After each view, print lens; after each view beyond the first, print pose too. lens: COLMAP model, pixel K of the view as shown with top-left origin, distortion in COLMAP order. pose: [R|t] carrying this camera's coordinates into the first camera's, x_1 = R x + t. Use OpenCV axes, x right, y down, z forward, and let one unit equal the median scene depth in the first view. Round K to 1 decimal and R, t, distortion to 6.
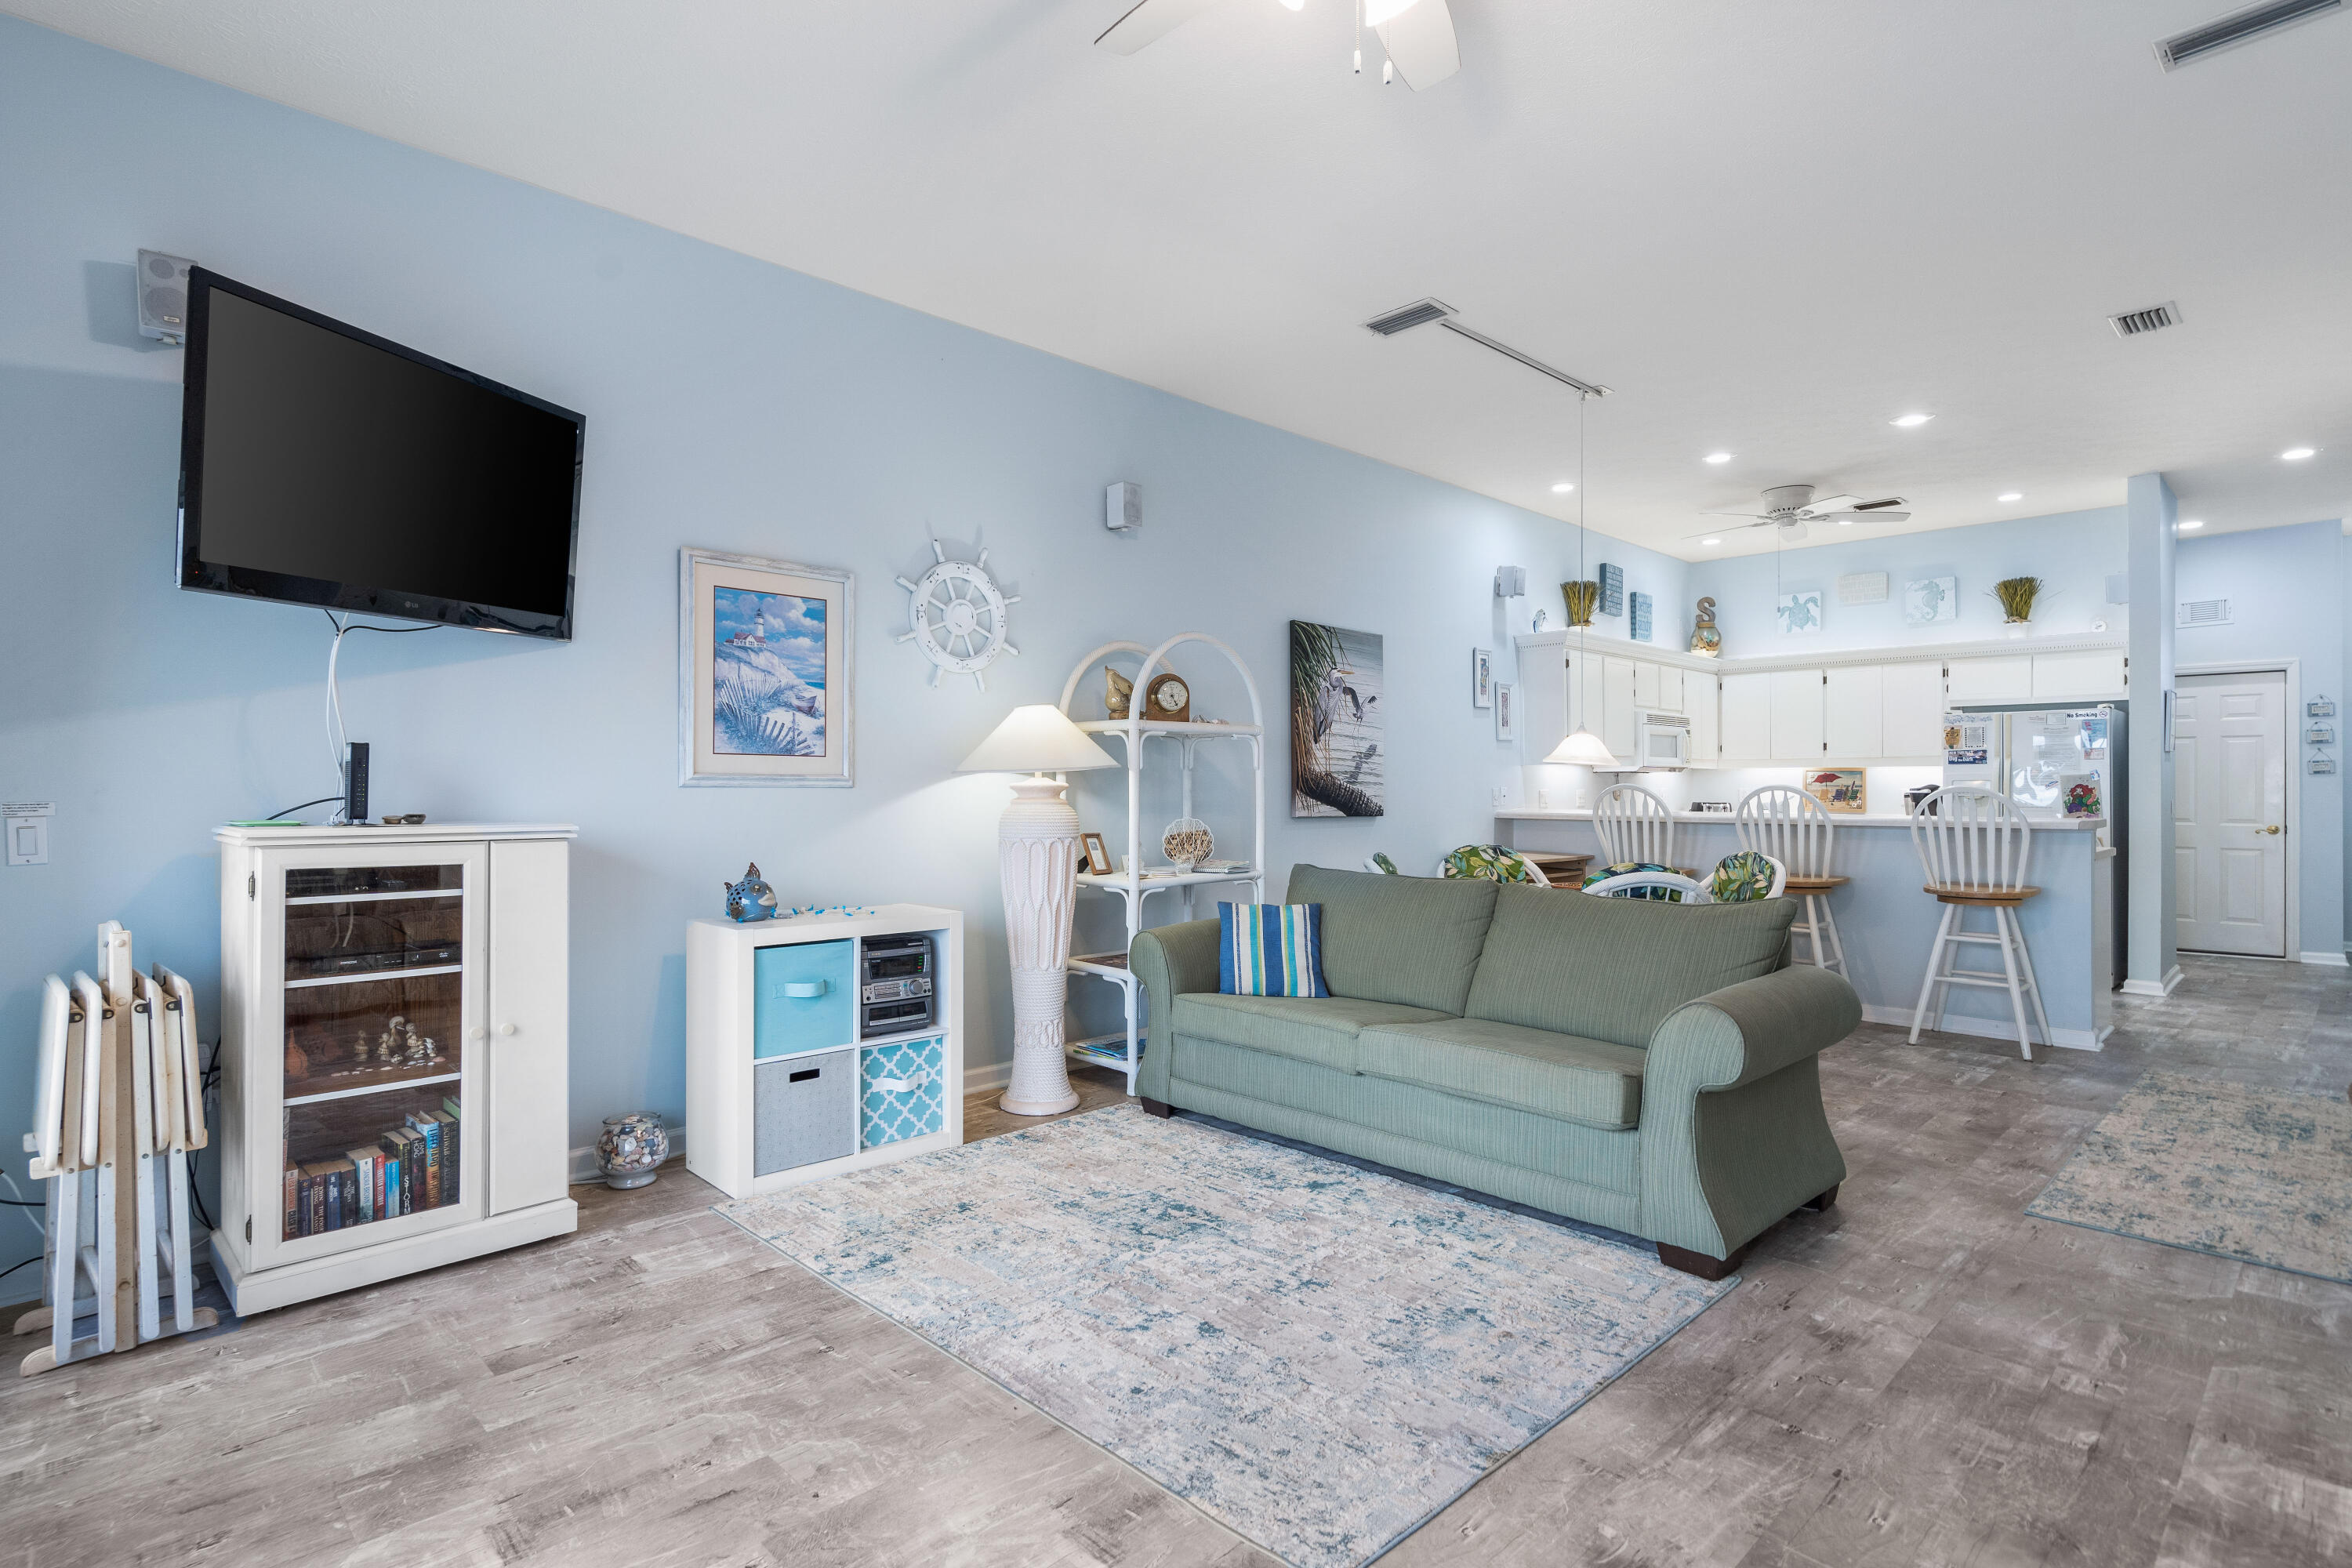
lens RADIAL K [[1169.5, 0, 1134.6], [0, 1169.5, 791.9], [0, 0, 1]] dist [0.004460, 0.000408]
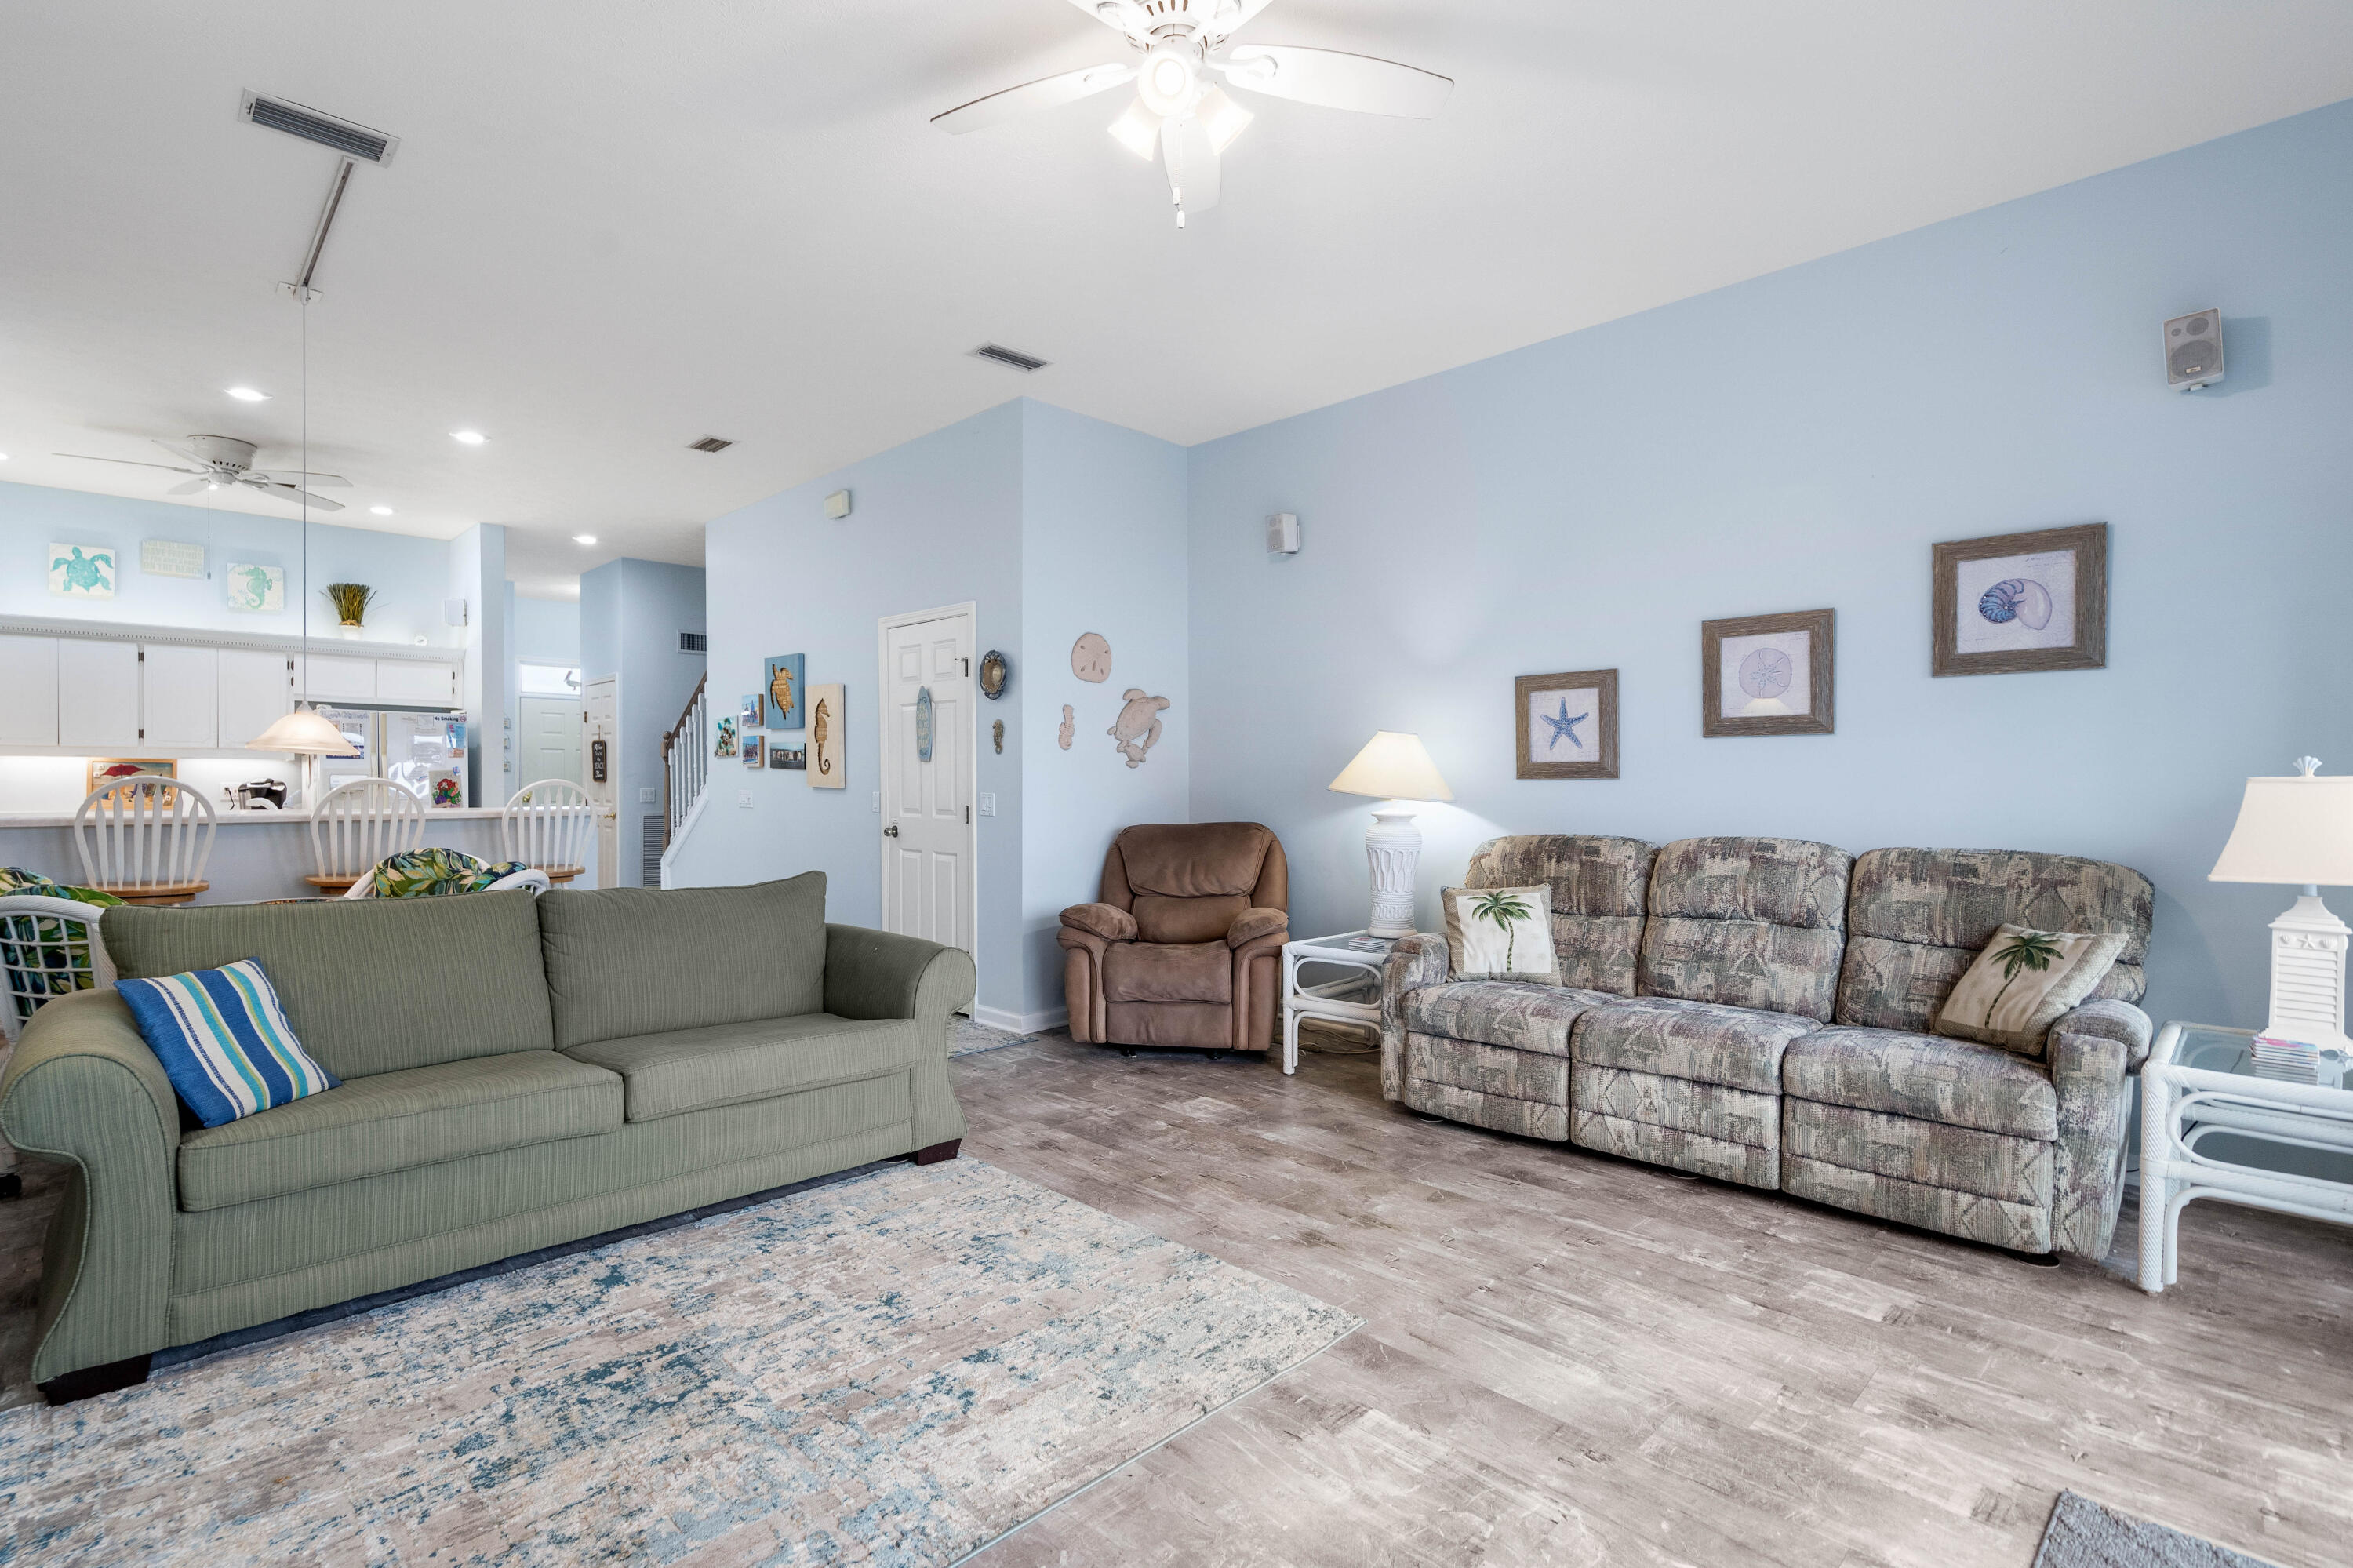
lens RADIAL K [[1086.9, 0, 1191.2], [0, 1086.9, 802.9], [0, 0, 1]] dist [-0.008680, 0.003512]
pose [[-0.035902, -0.016954, 0.999211, -0.325277], [-0.000301, 0.999856, 0.016954, -0.001150], [-0.999355, 0.000308, -0.035902, 0.346132]]
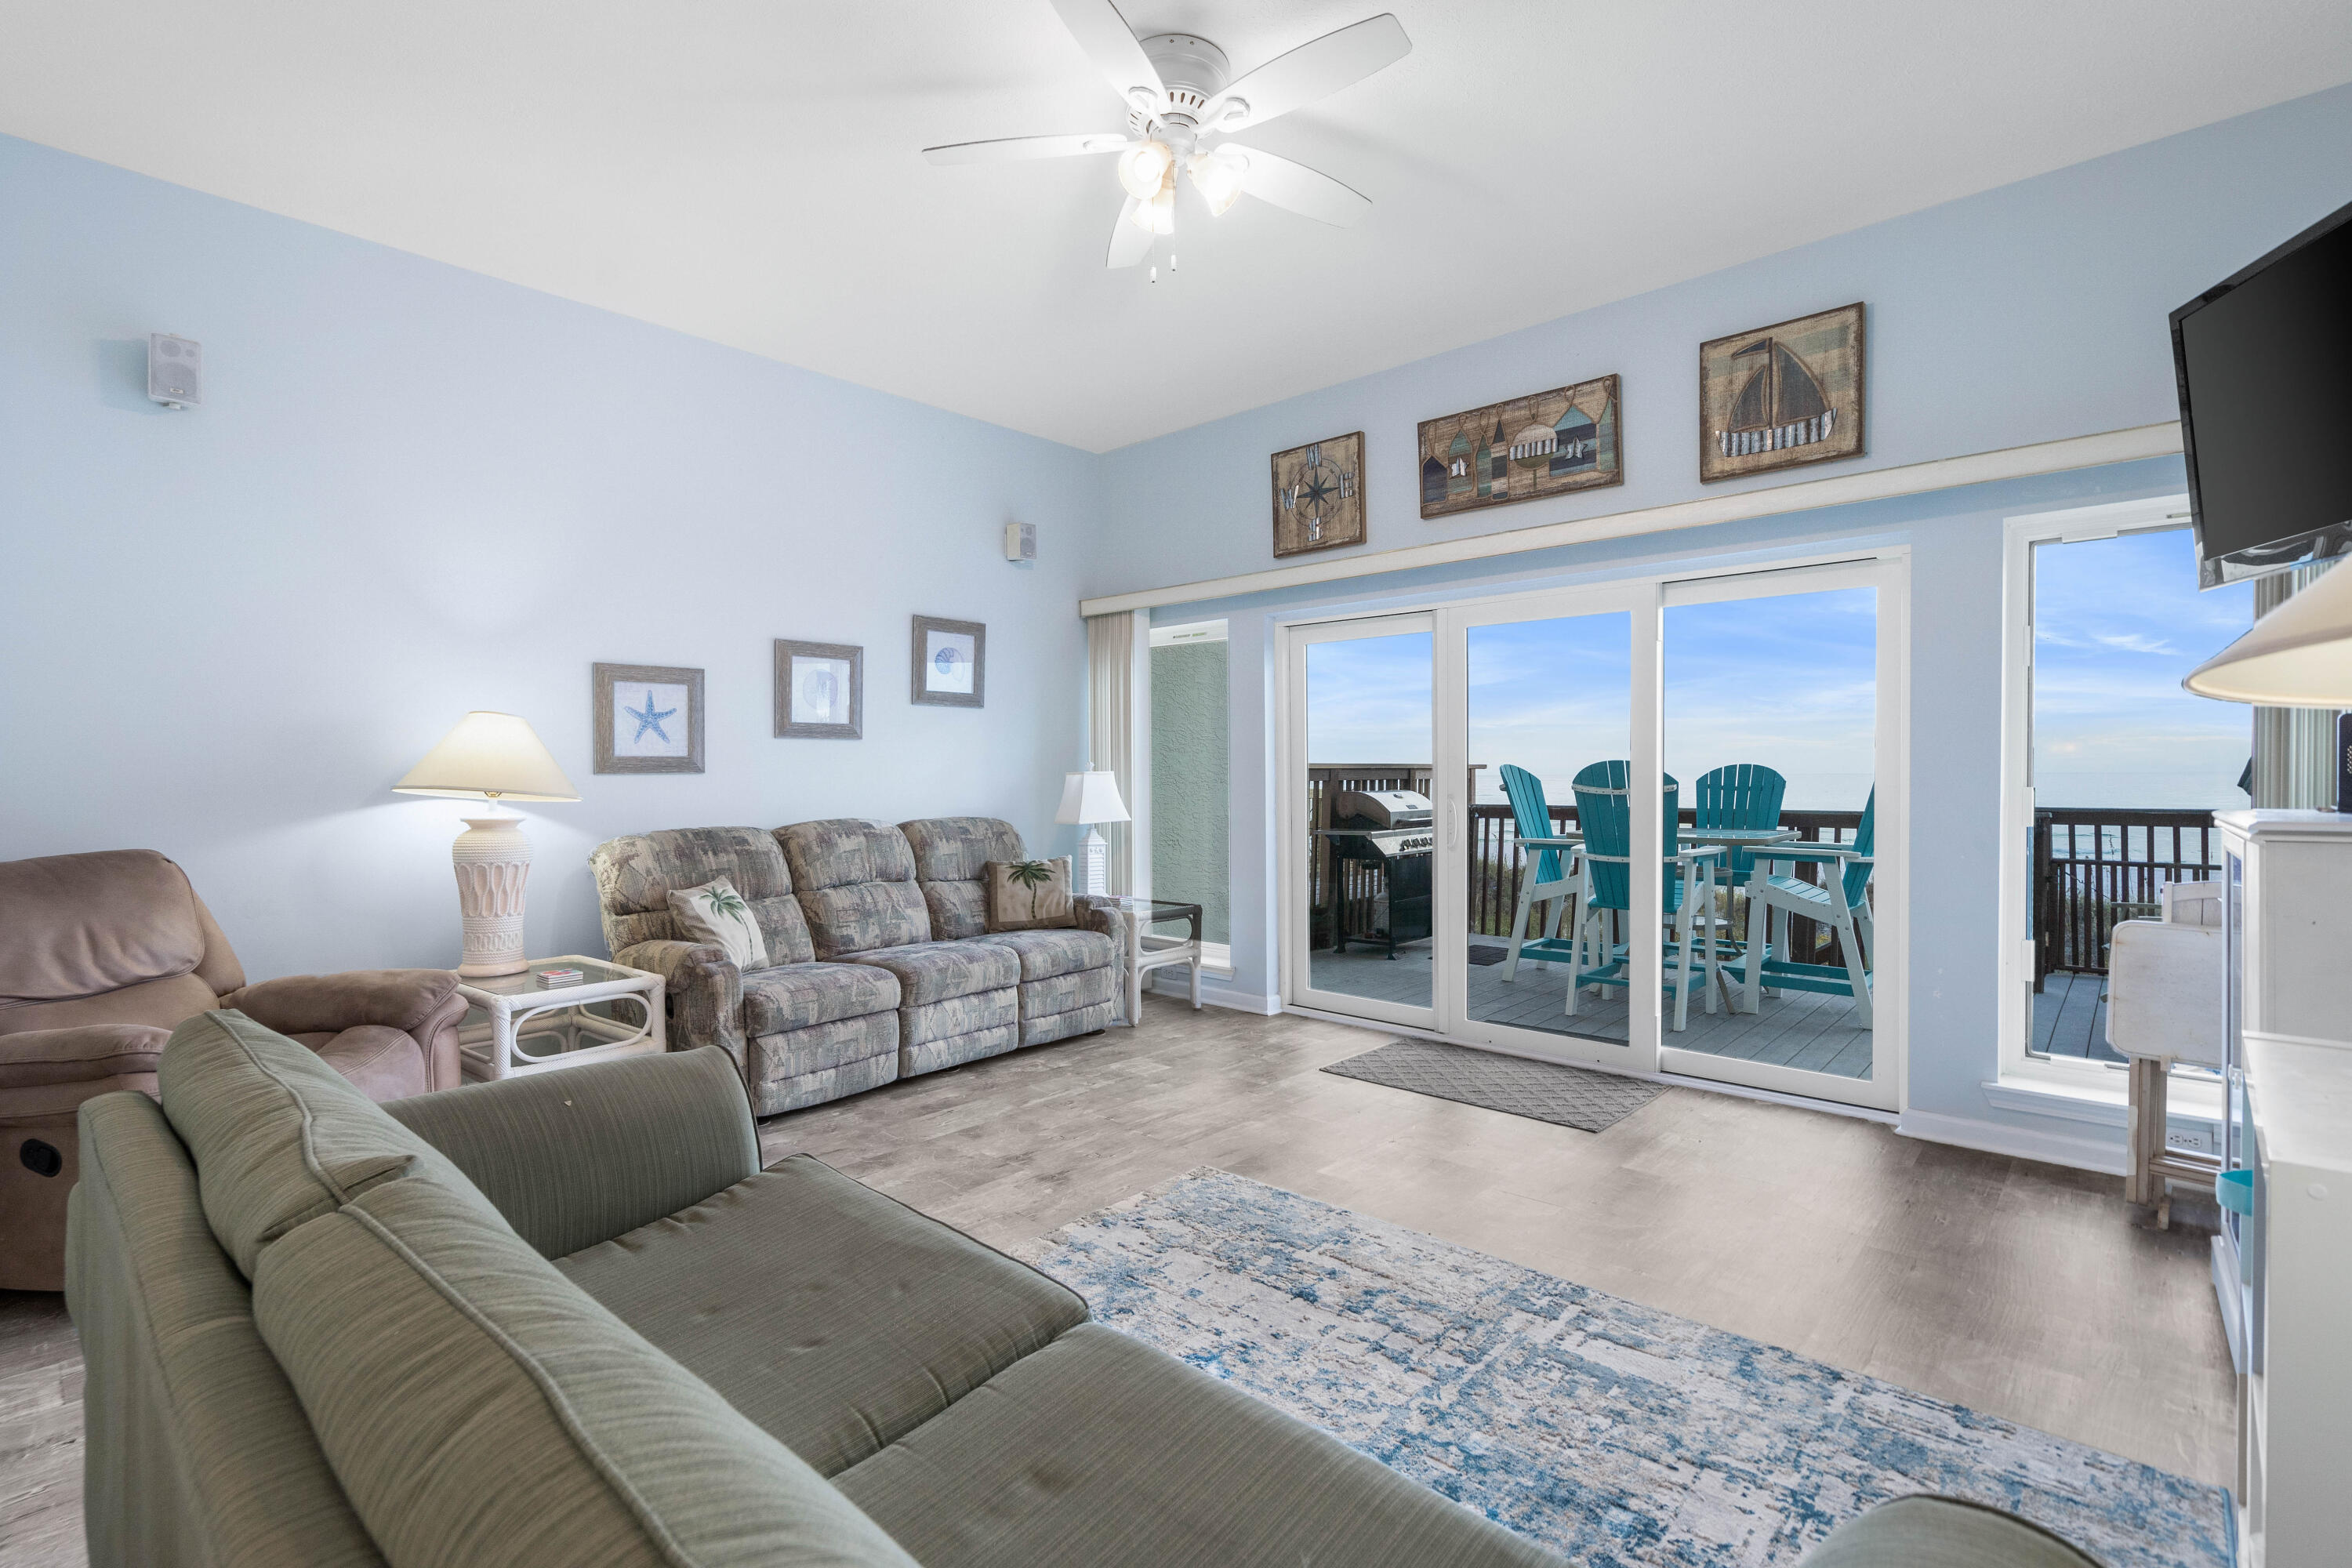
lens RADIAL K [[1086.4, 0, 1104.9], [0, 1086.4, 769.9], [0, 0, 1]] dist [-0.008680, 0.003512]
pose [[-0.999103, 0.008101, -0.041552, 0.120788], [0.008125, 0.999967, -0.000401, -0.004496], [0.041548, -0.000739, -0.999136, 0.796201]]
